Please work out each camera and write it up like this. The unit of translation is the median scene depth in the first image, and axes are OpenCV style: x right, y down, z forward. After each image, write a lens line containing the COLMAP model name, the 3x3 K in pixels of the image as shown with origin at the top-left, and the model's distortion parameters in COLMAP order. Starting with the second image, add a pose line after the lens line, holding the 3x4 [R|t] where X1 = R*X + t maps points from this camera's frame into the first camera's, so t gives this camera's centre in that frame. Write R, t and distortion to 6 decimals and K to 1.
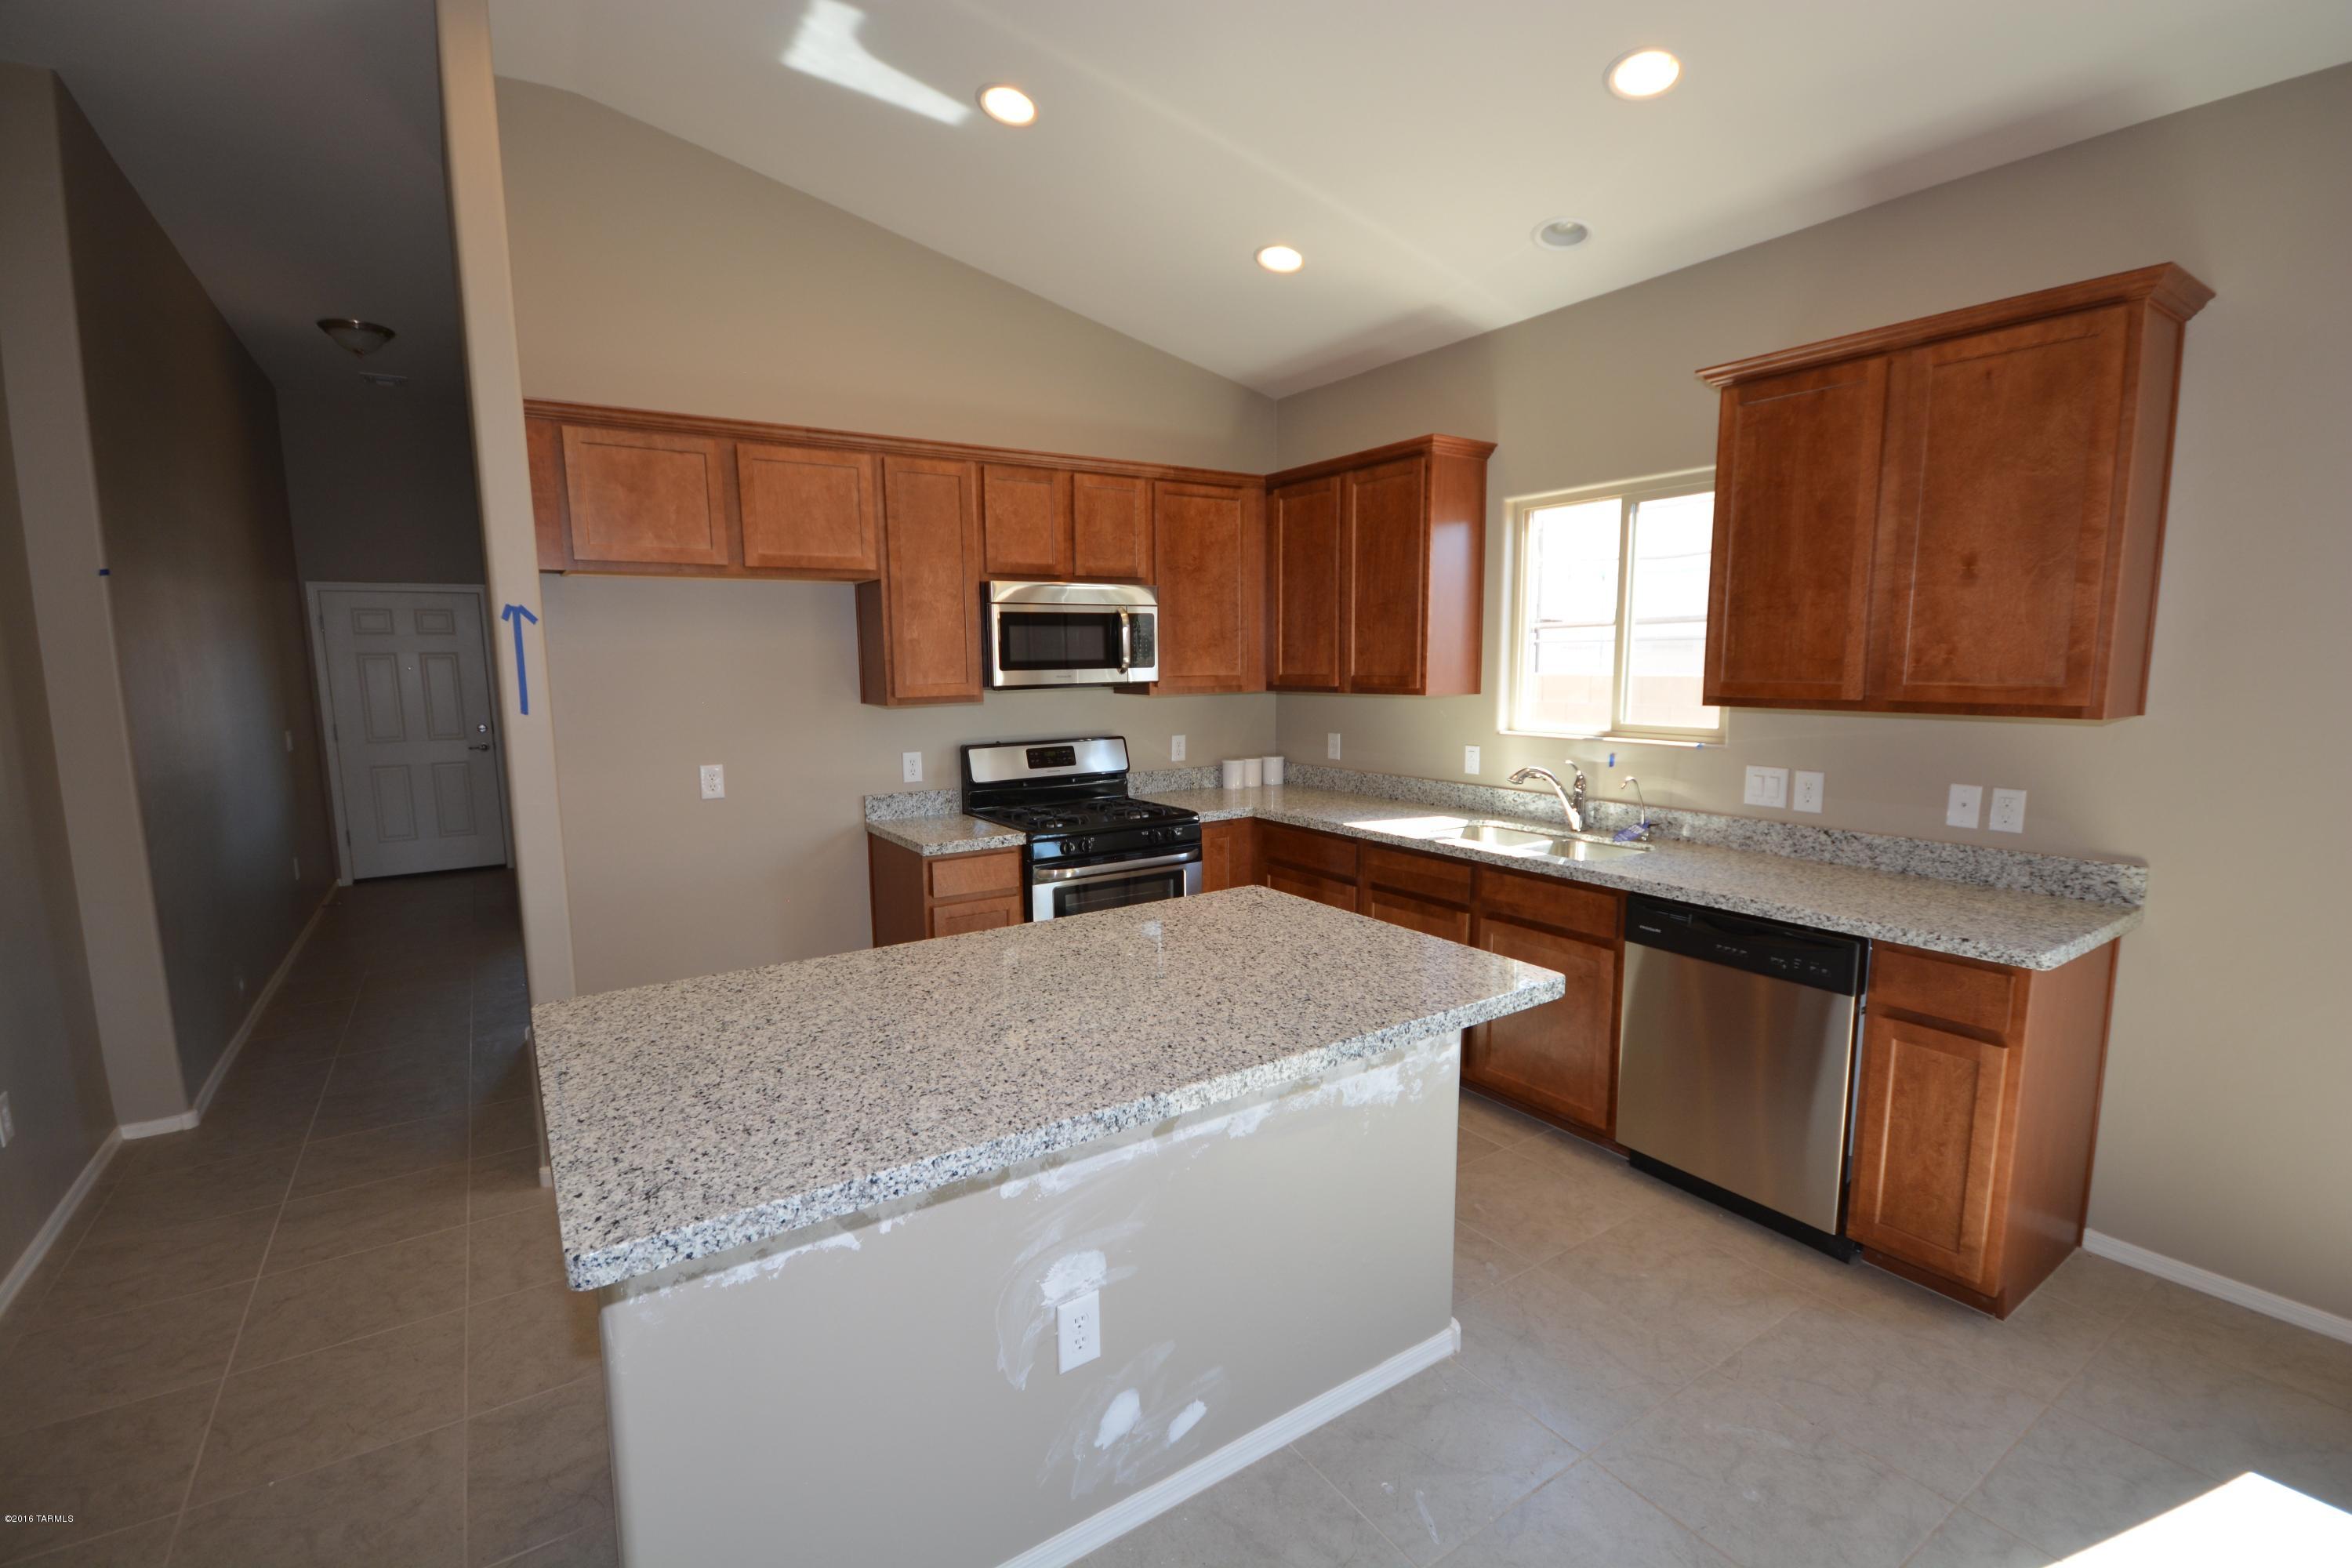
lens RADIAL K [[1036.6, 0, 1165.2], [0, 1036.6, 790.7], [0, 0, 1]] dist [-0.000714, -0.000223]
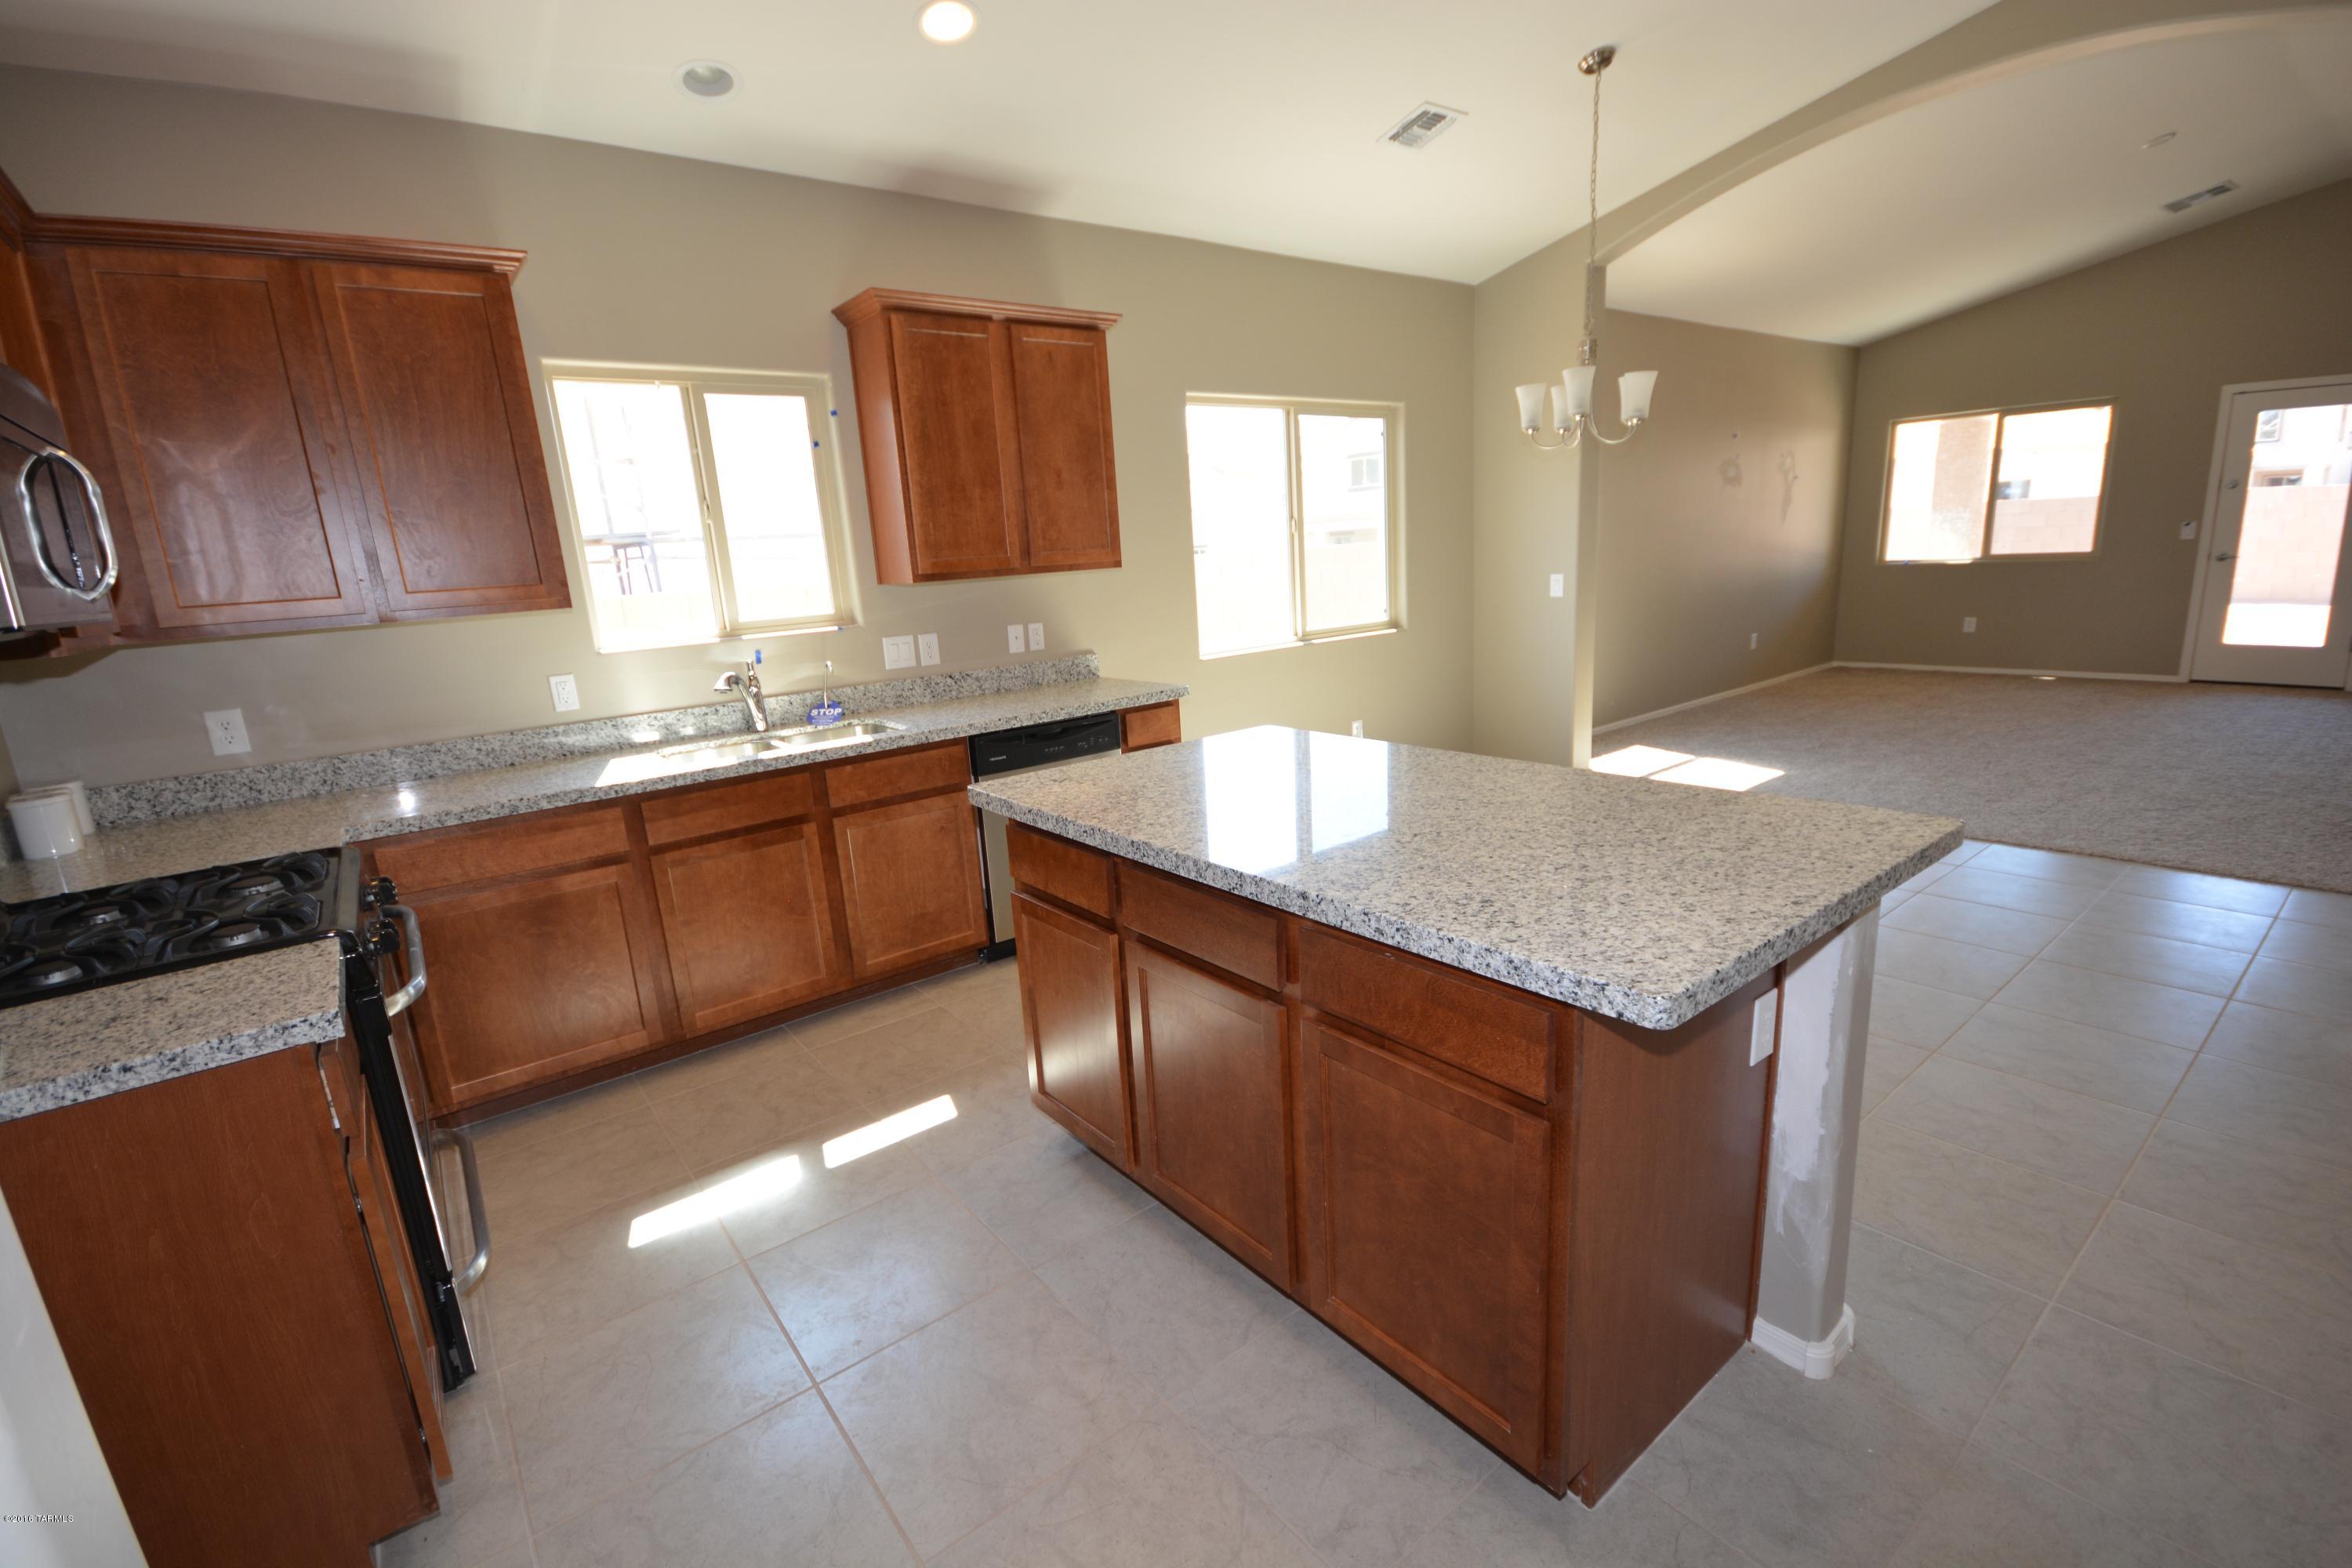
lens RADIAL K [[1036.6, 0, 1165.2], [0, 1036.6, 790.7], [0, 0, 1]] dist [-0.000714, -0.000223]
pose [[-0.074884, -0.212342, 0.974322, -0.803936], [0.193095, 0.955485, 0.223077, -0.071099], [-0.978318, 0.204841, -0.030548, 0.891463]]
